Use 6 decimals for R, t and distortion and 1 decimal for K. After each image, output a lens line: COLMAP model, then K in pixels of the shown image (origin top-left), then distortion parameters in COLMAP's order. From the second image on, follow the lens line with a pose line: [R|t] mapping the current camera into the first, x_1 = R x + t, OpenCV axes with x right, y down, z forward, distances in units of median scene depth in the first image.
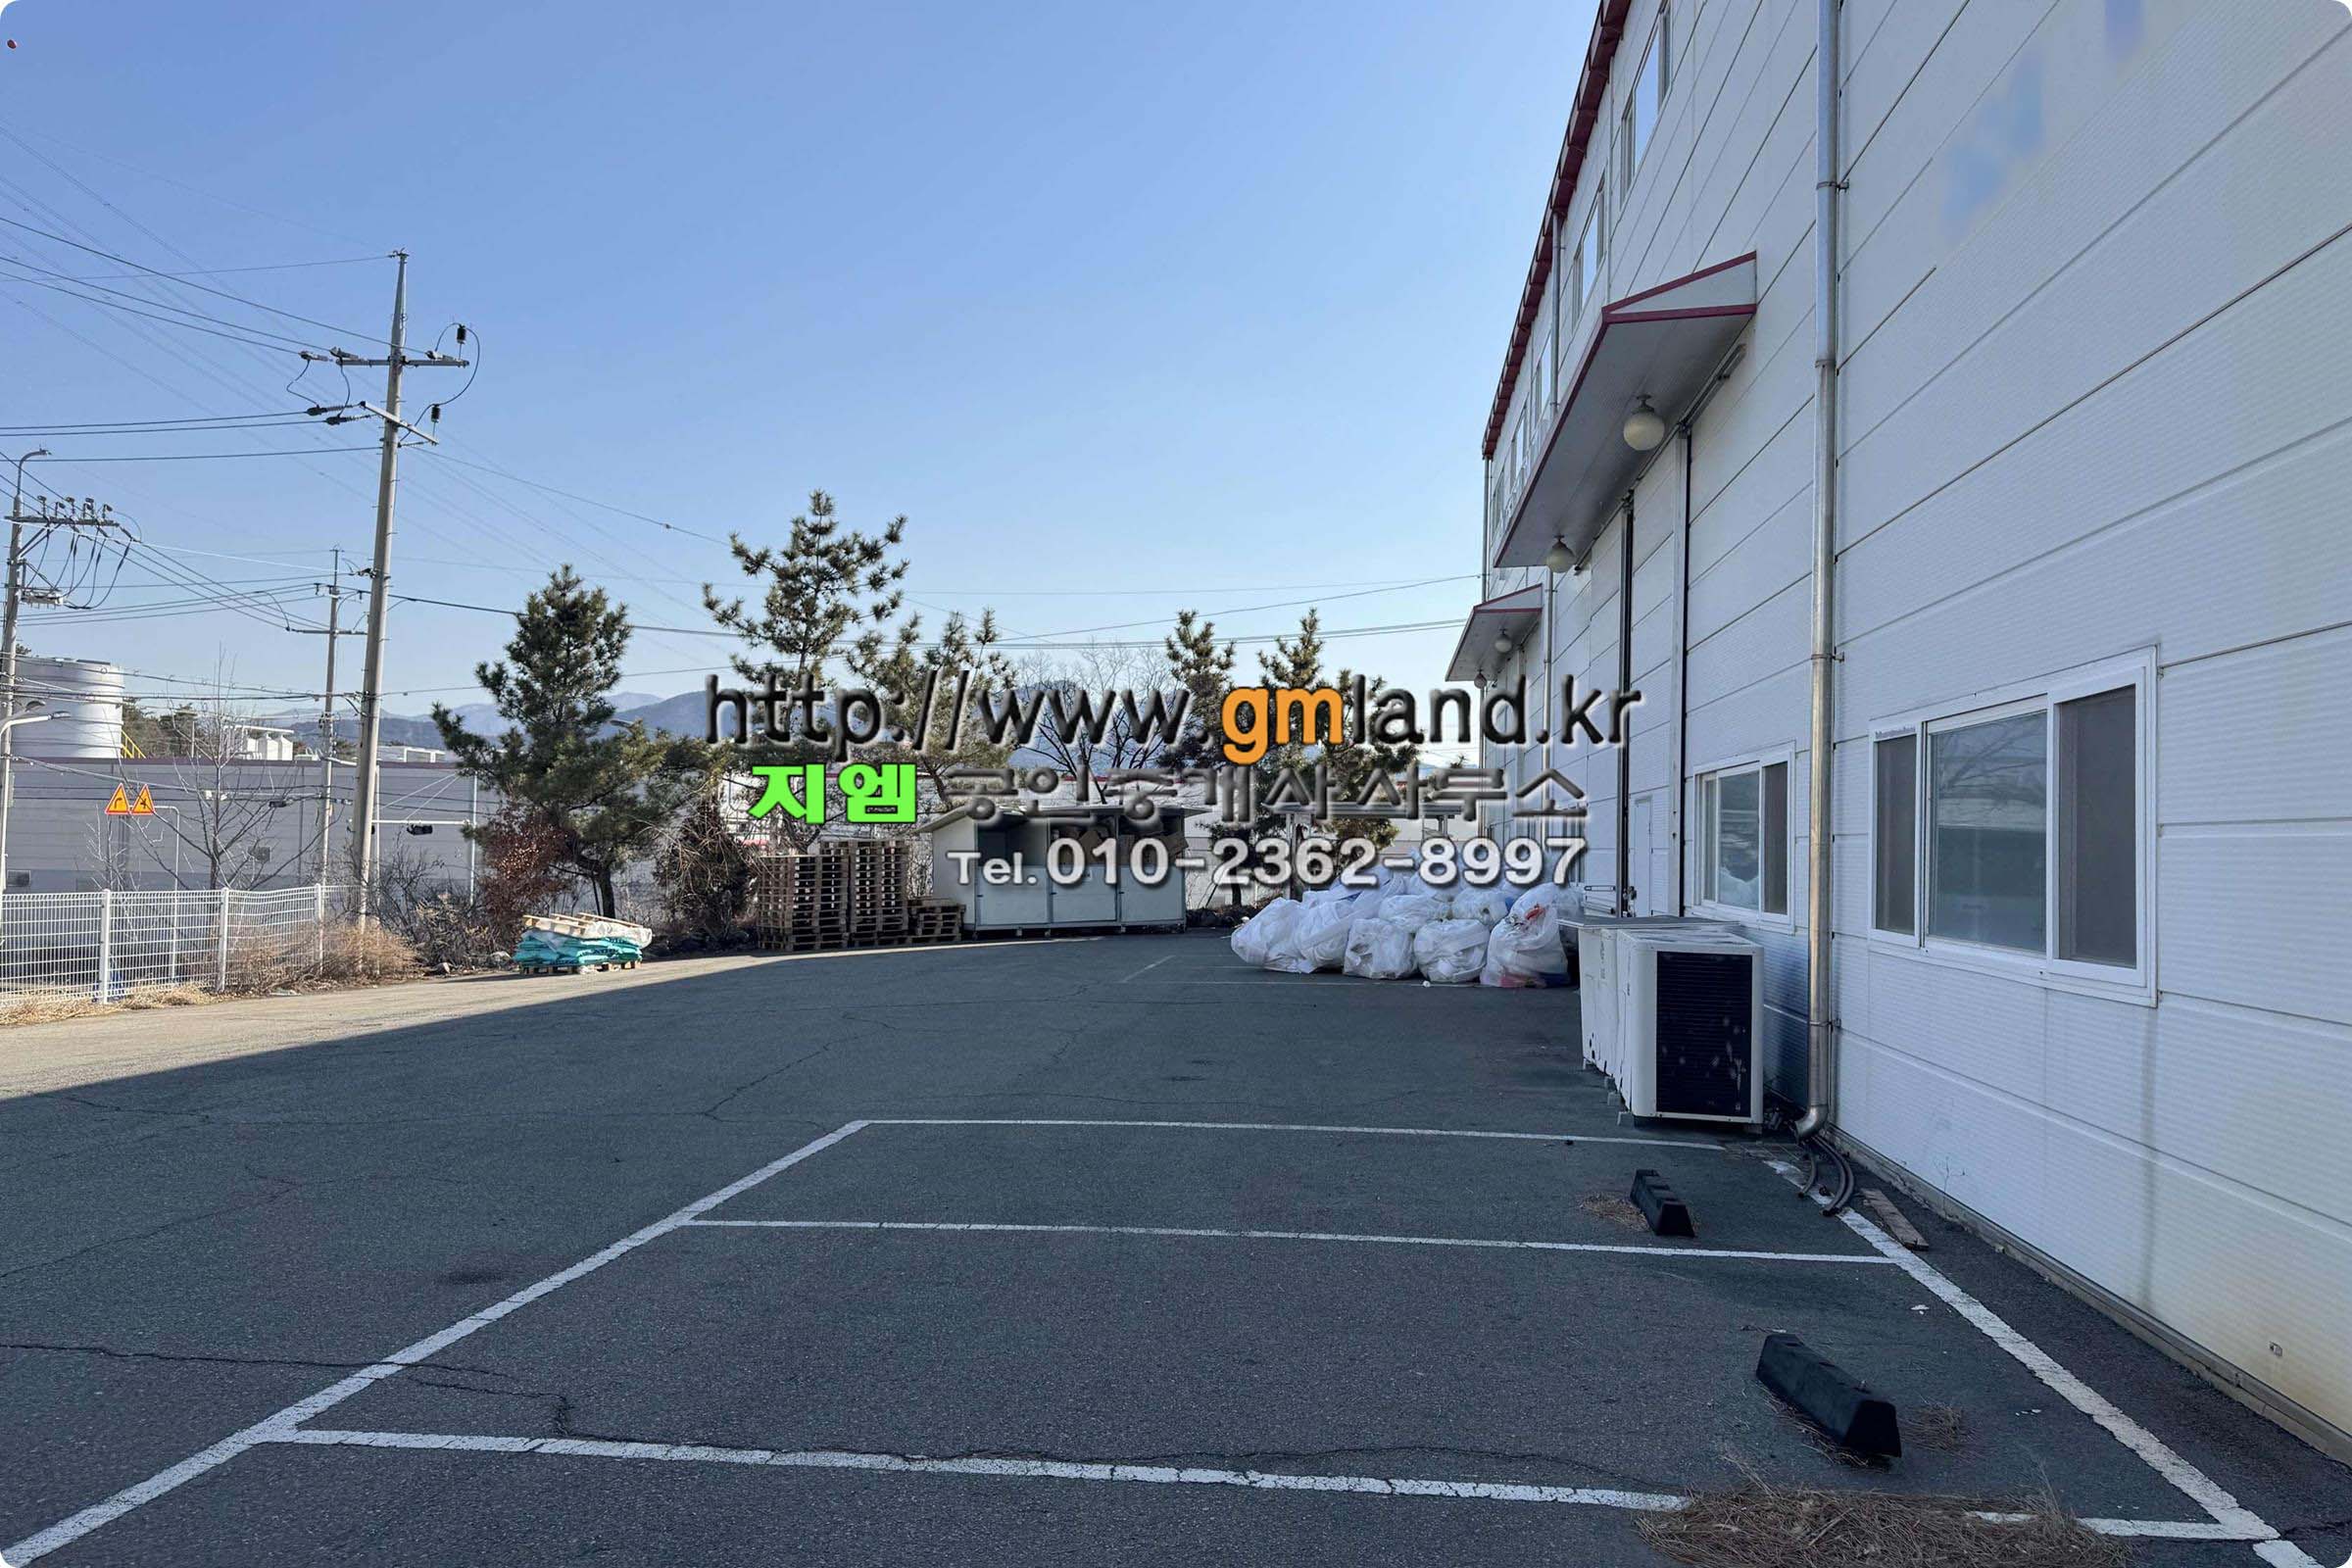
lens RADIAL K [[1498.3, 0, 1180.6], [0, 1498.3, 794.4], [0, 0, 1]] dist [0.010490, -0.003672]
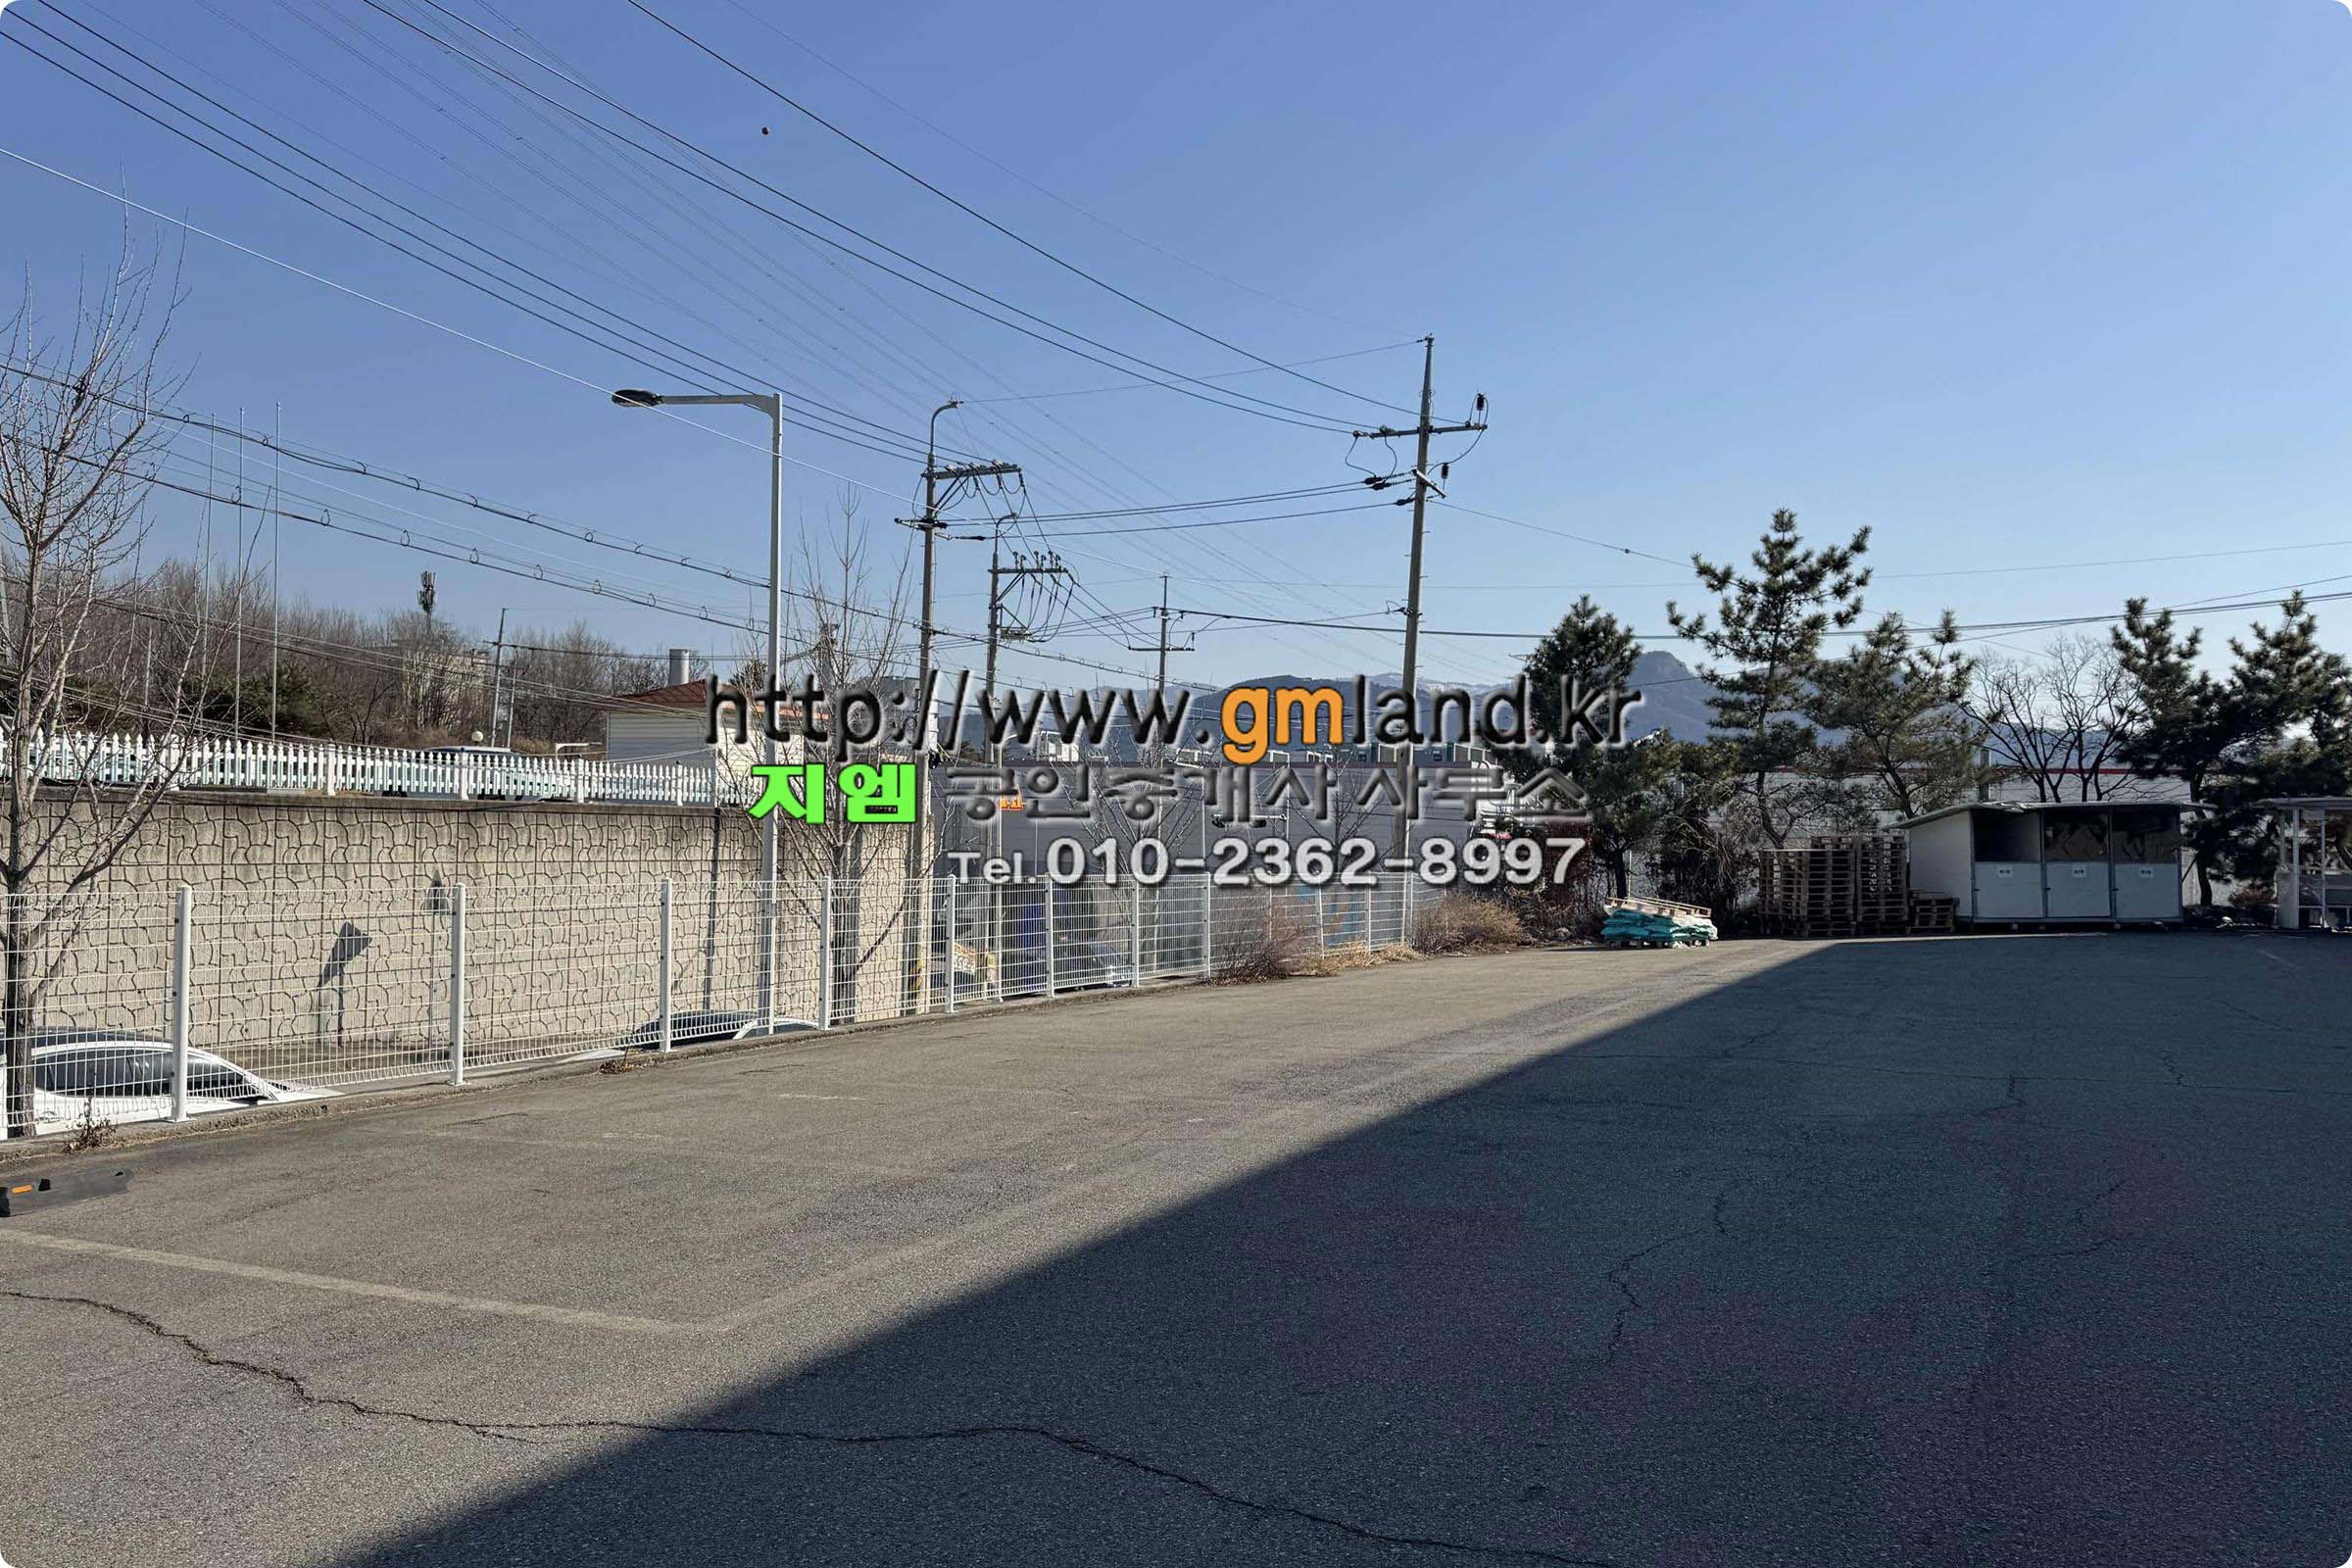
lens RADIAL K [[1629.1, 0, 1114.4], [0, 1629.1, 797.3], [0, 0, 1]] dist [0.019399, -0.025354]
pose [[0.920813, -0.004878, -0.389975, -0.226743], [0.007620, 0.999956, 0.005485, -0.006863], [0.389931, -0.008022, 0.920809, -0.260042]]
